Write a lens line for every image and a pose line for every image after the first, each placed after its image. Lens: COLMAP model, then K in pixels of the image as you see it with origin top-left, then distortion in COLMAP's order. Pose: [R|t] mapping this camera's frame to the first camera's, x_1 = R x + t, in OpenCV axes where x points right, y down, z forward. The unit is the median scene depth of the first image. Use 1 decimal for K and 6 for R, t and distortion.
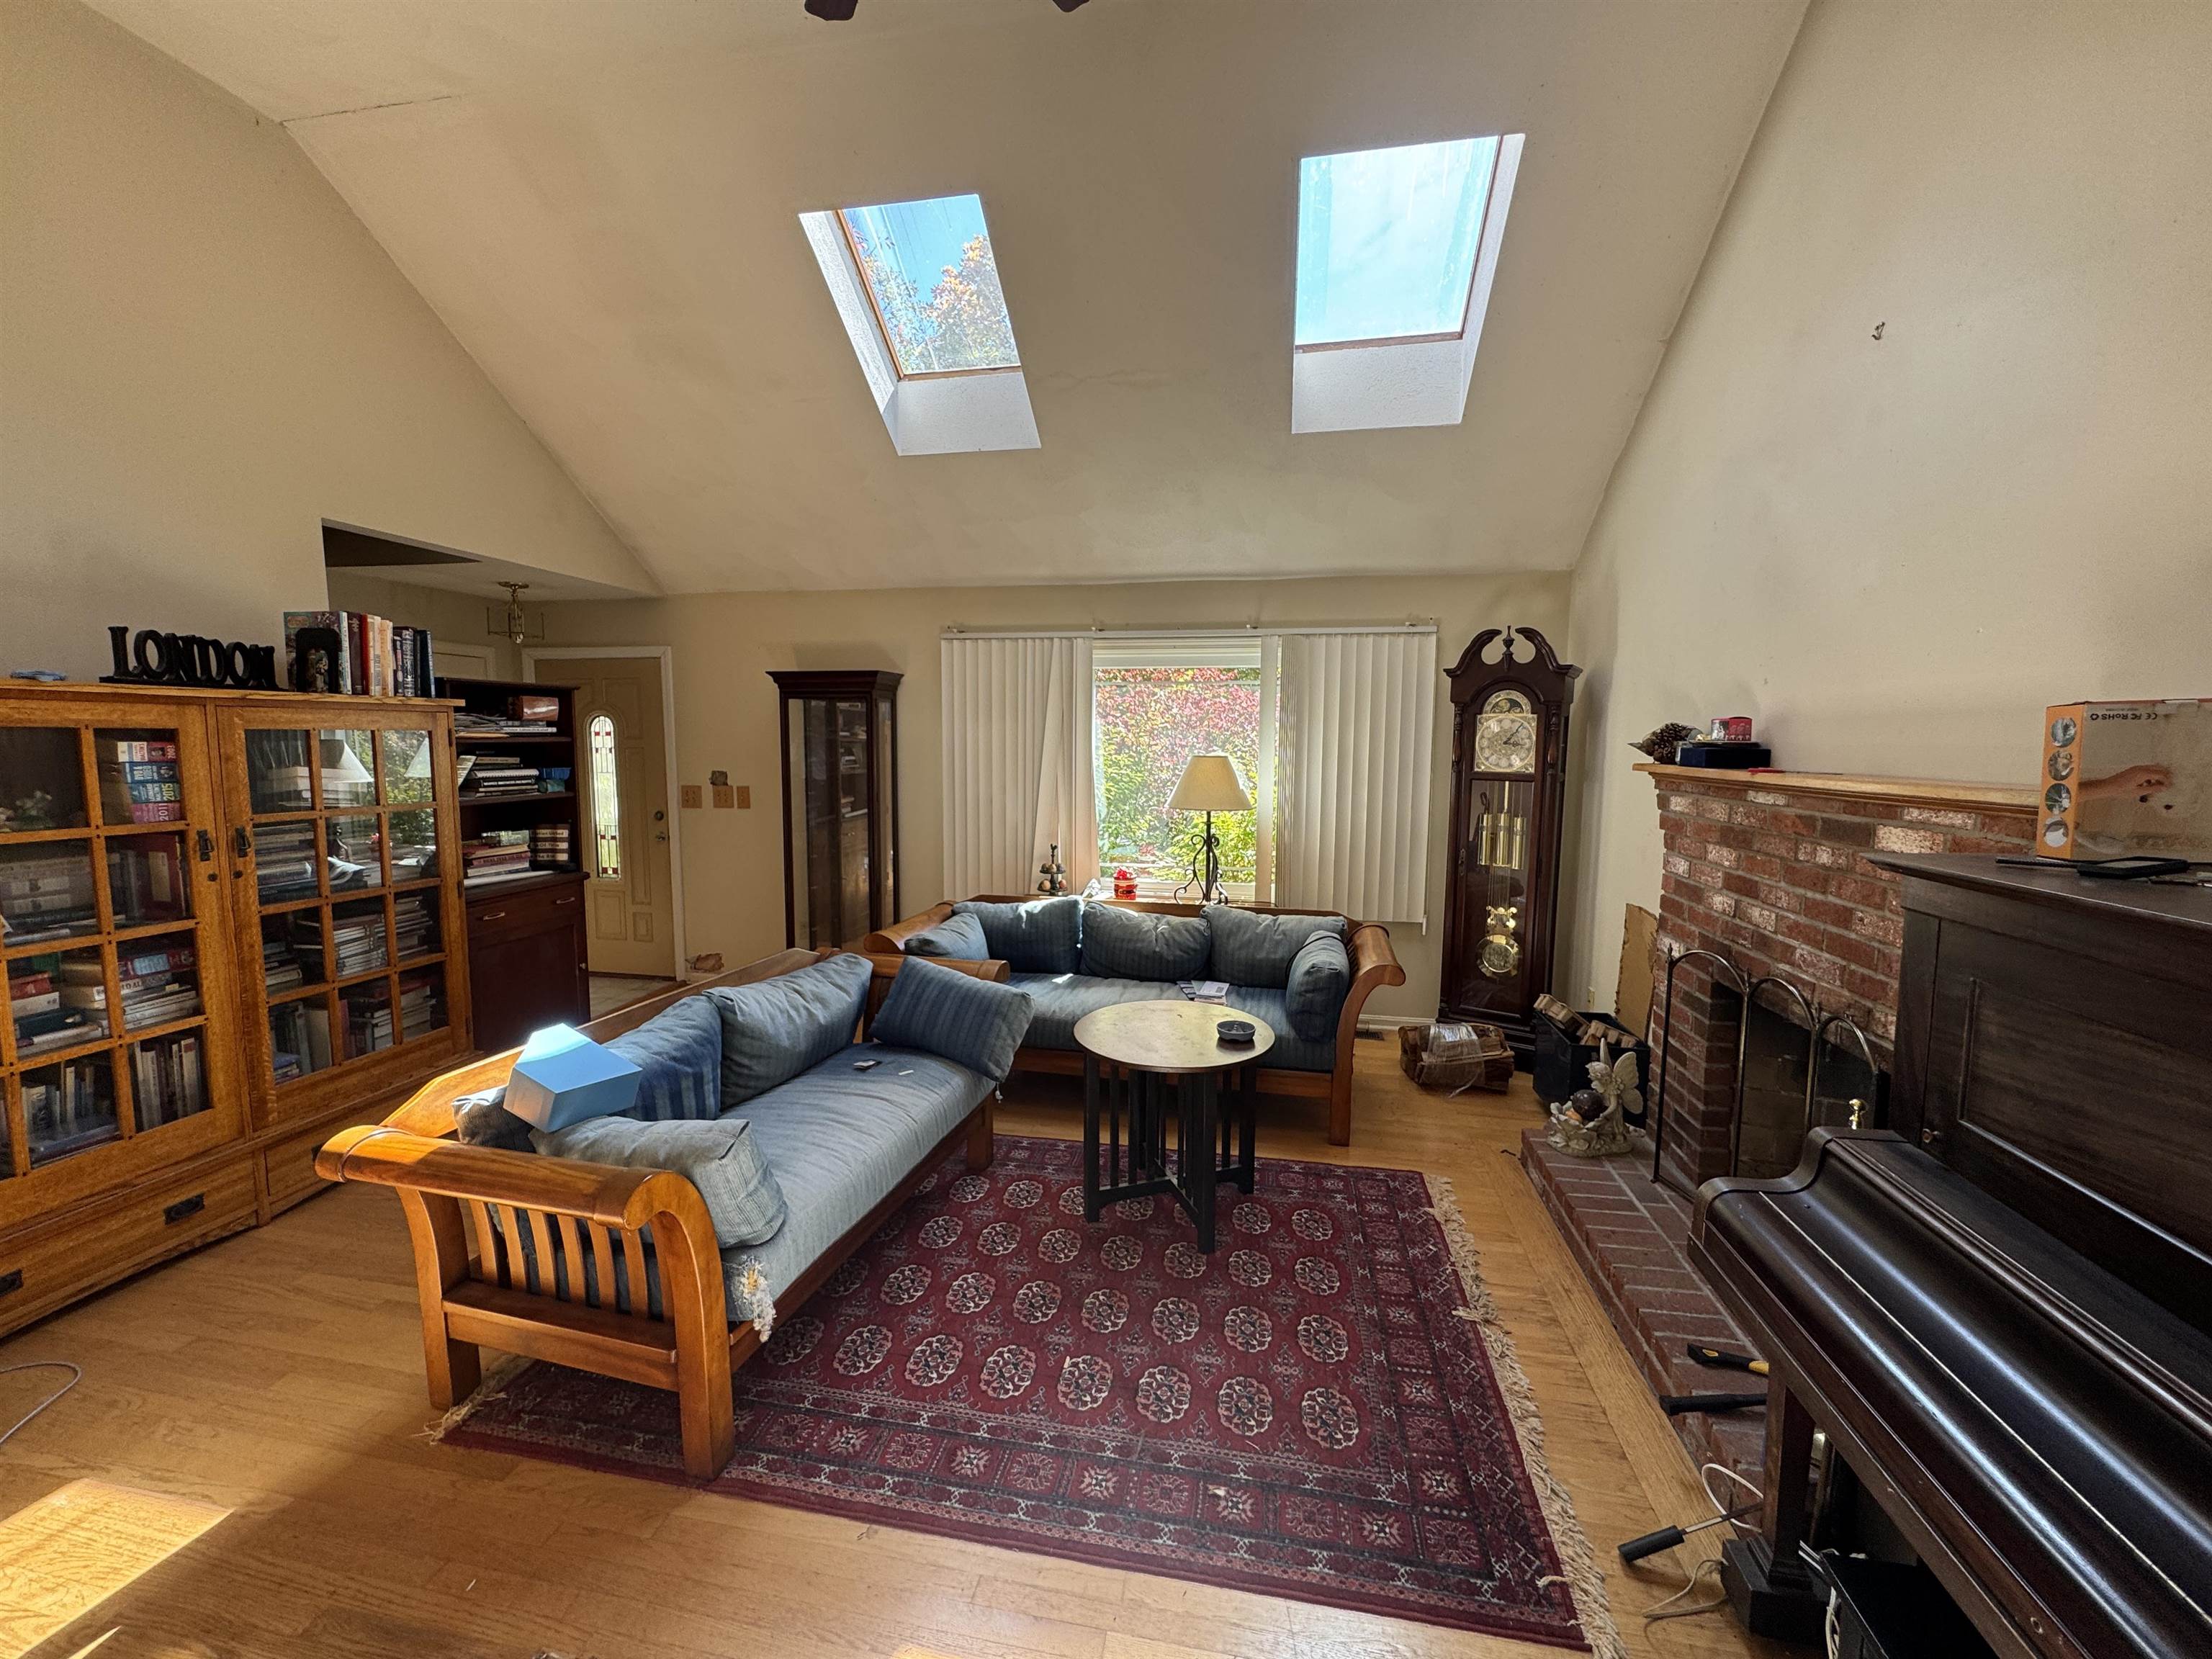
lens RADIAL K [[892.1, 0, 1112.4], [0, 892.1, 833.1], [0, 0, 1]] dist [-0.003414, 0.000111]
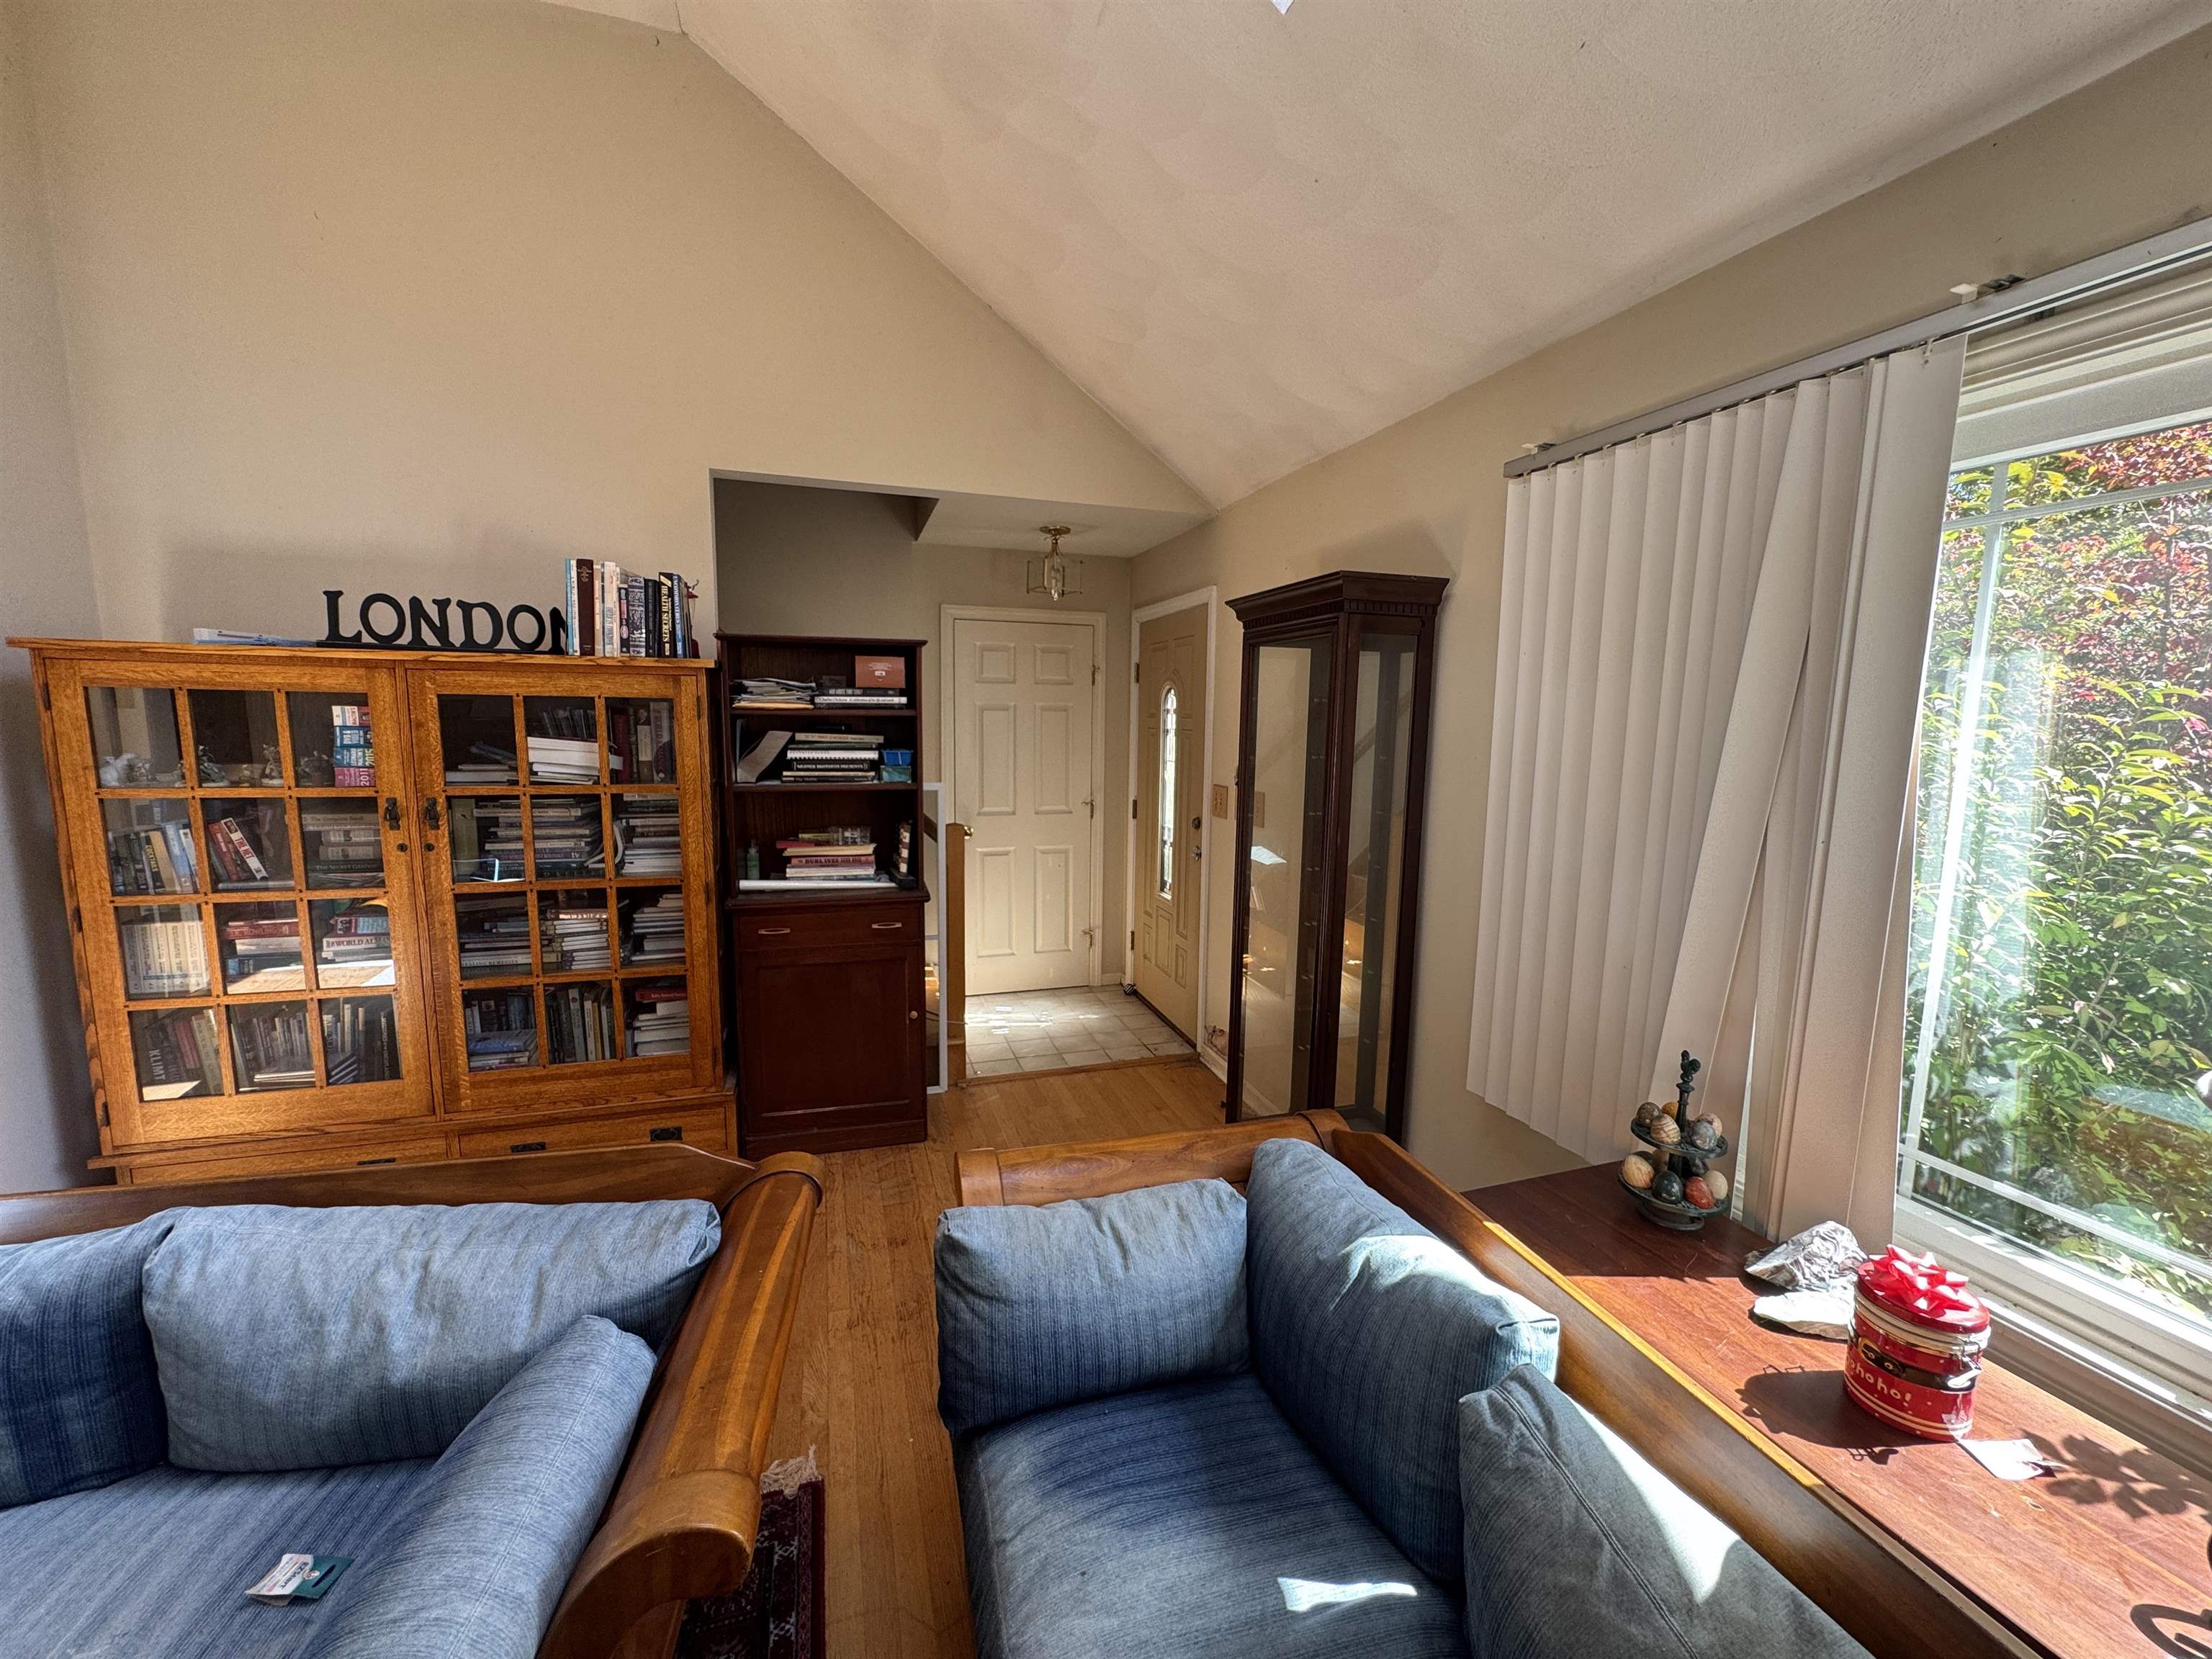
lens RADIAL K [[892.1, 0, 1112.4], [0, 892.1, 833.1], [0, 0, 1]] dist [-0.003414, 0.000111]
pose [[0.476991, 0.113232, -0.871584, 0.178366], [-0.105254, 0.991889, 0.071260, -0.105688], [0.872583, 0.057747, 0.485040, 1.097548]]
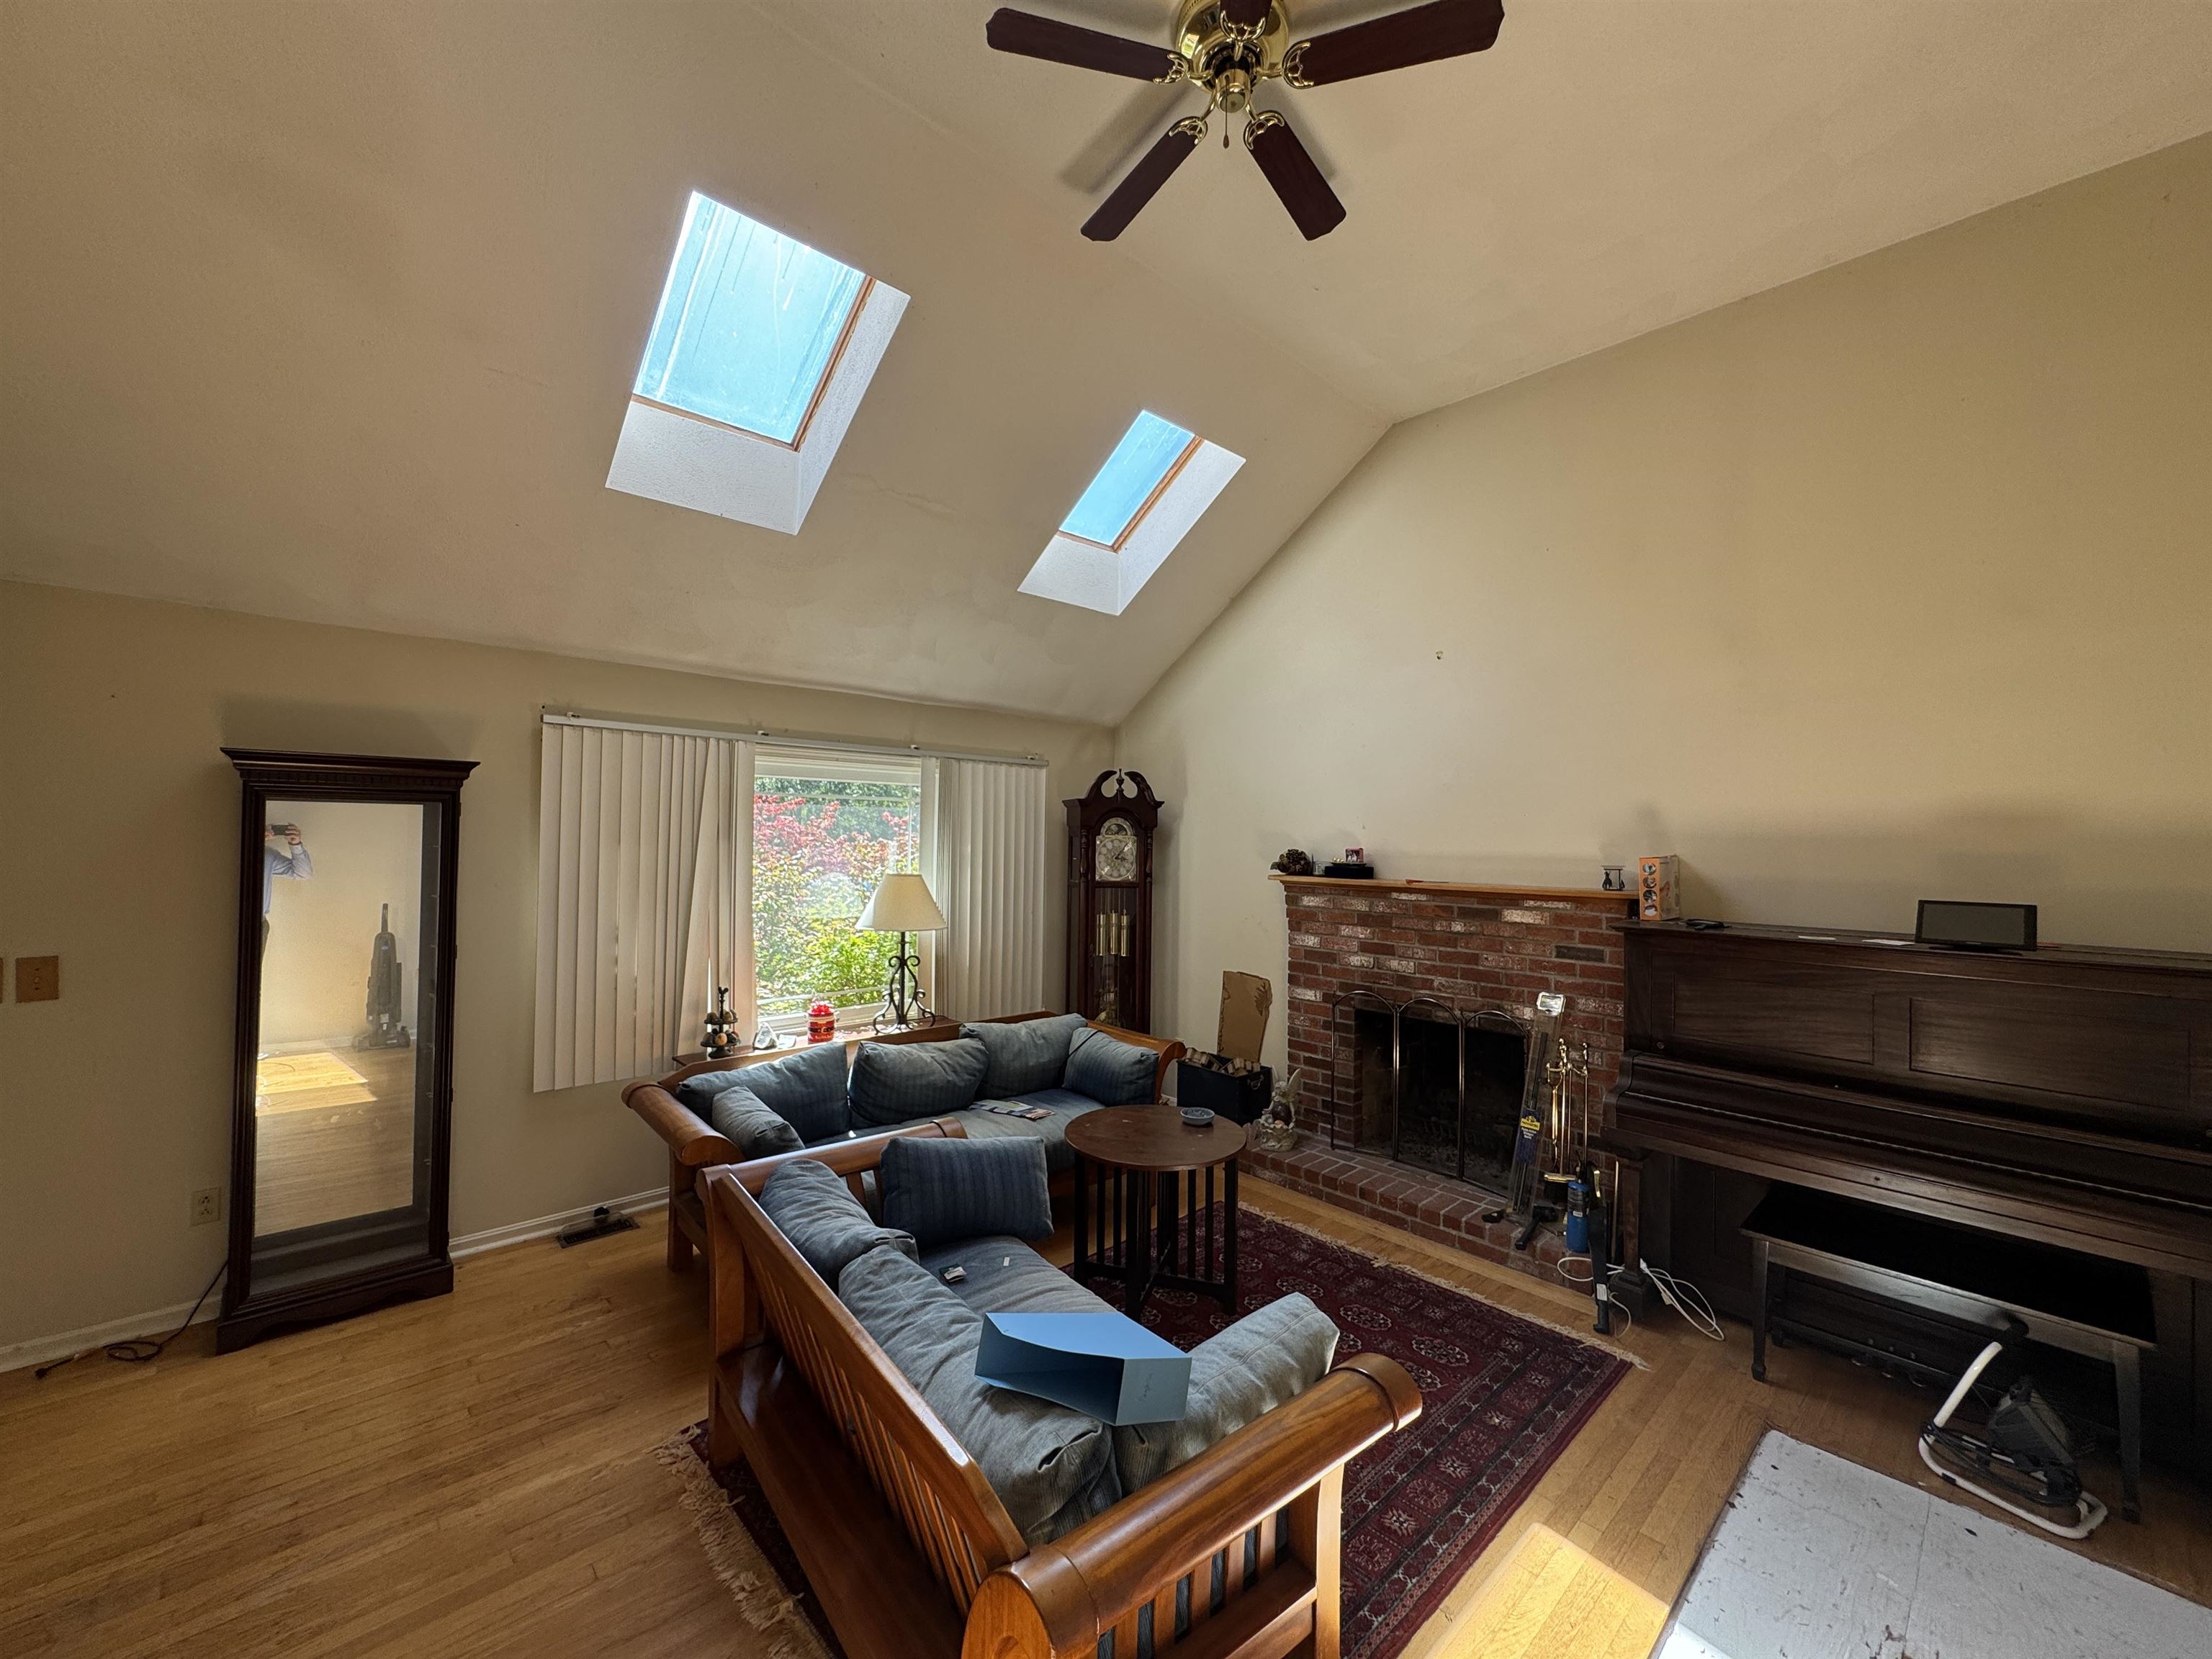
lens RADIAL K [[892.1, 0, 1112.4], [0, 892.1, 833.1], [0, 0, 1]] dist [-0.003414, 0.000111]
pose [[0.584805, 0.006171, 0.811151, -0.875830], [0.076204, 0.995131, -0.062511, -0.083563], [-0.807587, 0.098370, 0.581487, 0.372038]]
